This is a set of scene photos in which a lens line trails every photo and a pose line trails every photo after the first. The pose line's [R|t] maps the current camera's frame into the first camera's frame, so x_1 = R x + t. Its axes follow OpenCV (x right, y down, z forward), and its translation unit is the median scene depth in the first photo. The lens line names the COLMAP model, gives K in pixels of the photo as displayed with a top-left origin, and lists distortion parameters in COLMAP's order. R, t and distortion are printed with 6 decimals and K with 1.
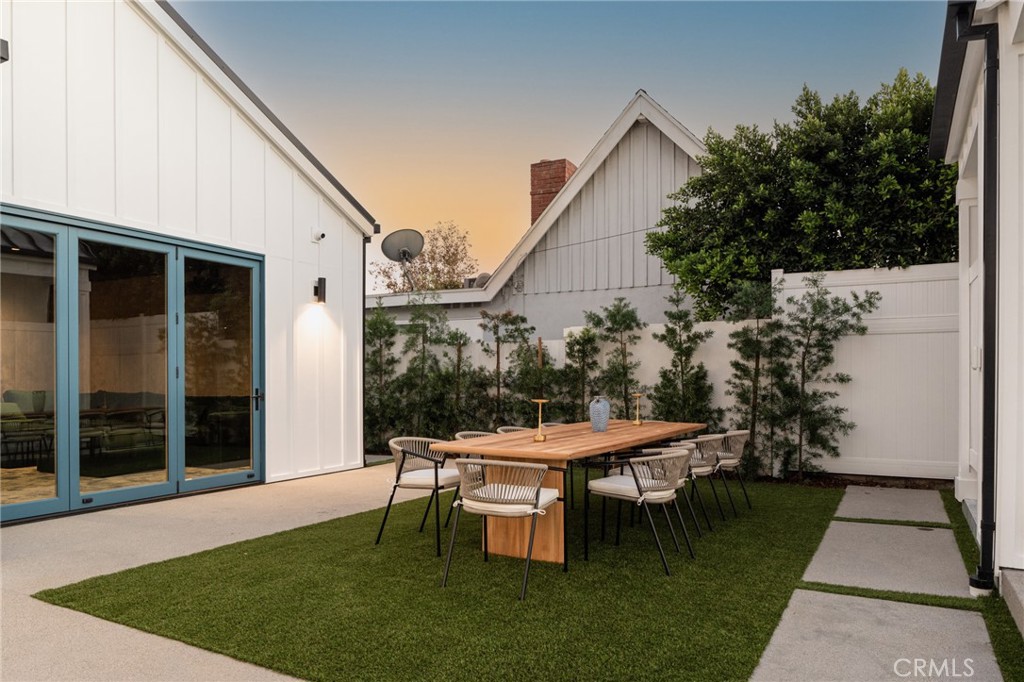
lens RADIAL K [[707.4, 0, 512.5], [0, 707.4, 379.8], [0, 0, 1]] dist [0.033283, 0.000111]
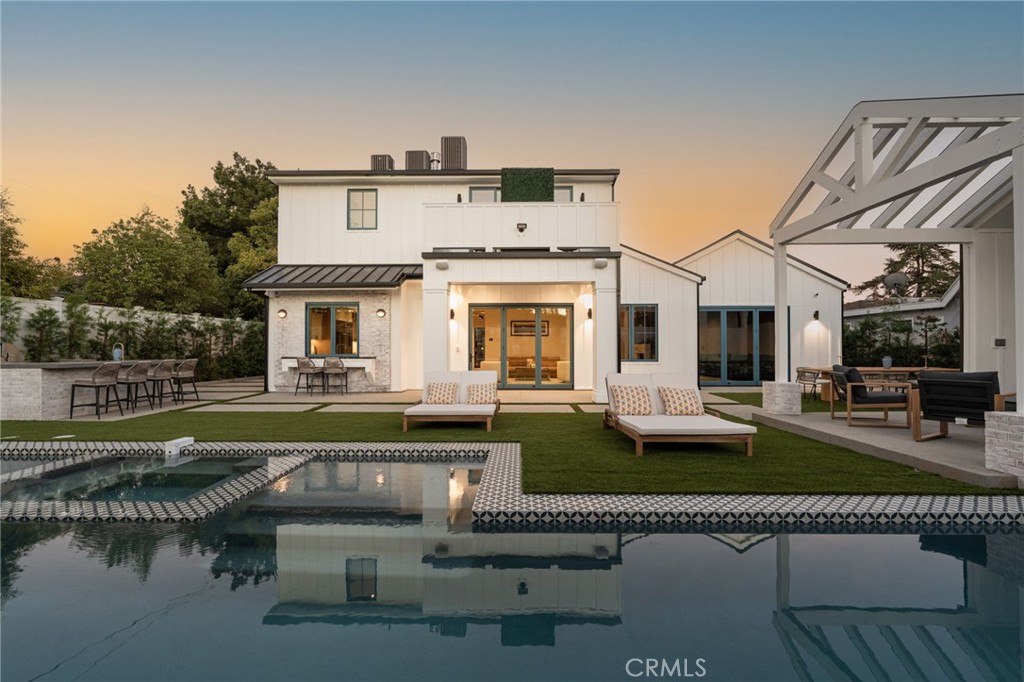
lens RADIAL K [[463.7, 0, 512.0], [0, 463.7, 341.0], [0, 0, 1]] dist [-0.000951, 0.000818]
pose [[0.466104, -0.014554, -0.884610, 0.707382], [0.000644, 0.999870, -0.016111, -0.005860], [0.884730, 0.006940, 0.466053, -0.775750]]
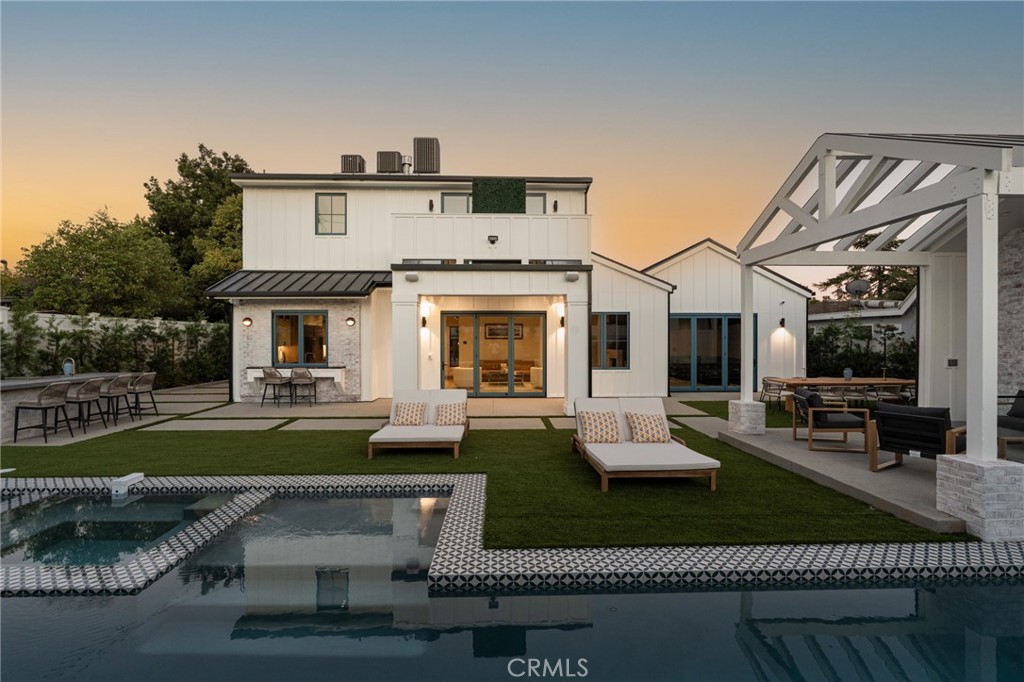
lens RADIAL K [[460.8, 0, 510.5], [0, 460.8, 340.7], [0, 0, 1]] dist [-0.000180, 0.000271]
pose [[0.506110, 0.000950, -0.862468, 0.702351], [-0.000321, 1.000000, 0.000913, -0.059778], [0.862469, -0.000185, 0.506110, -0.755391]]
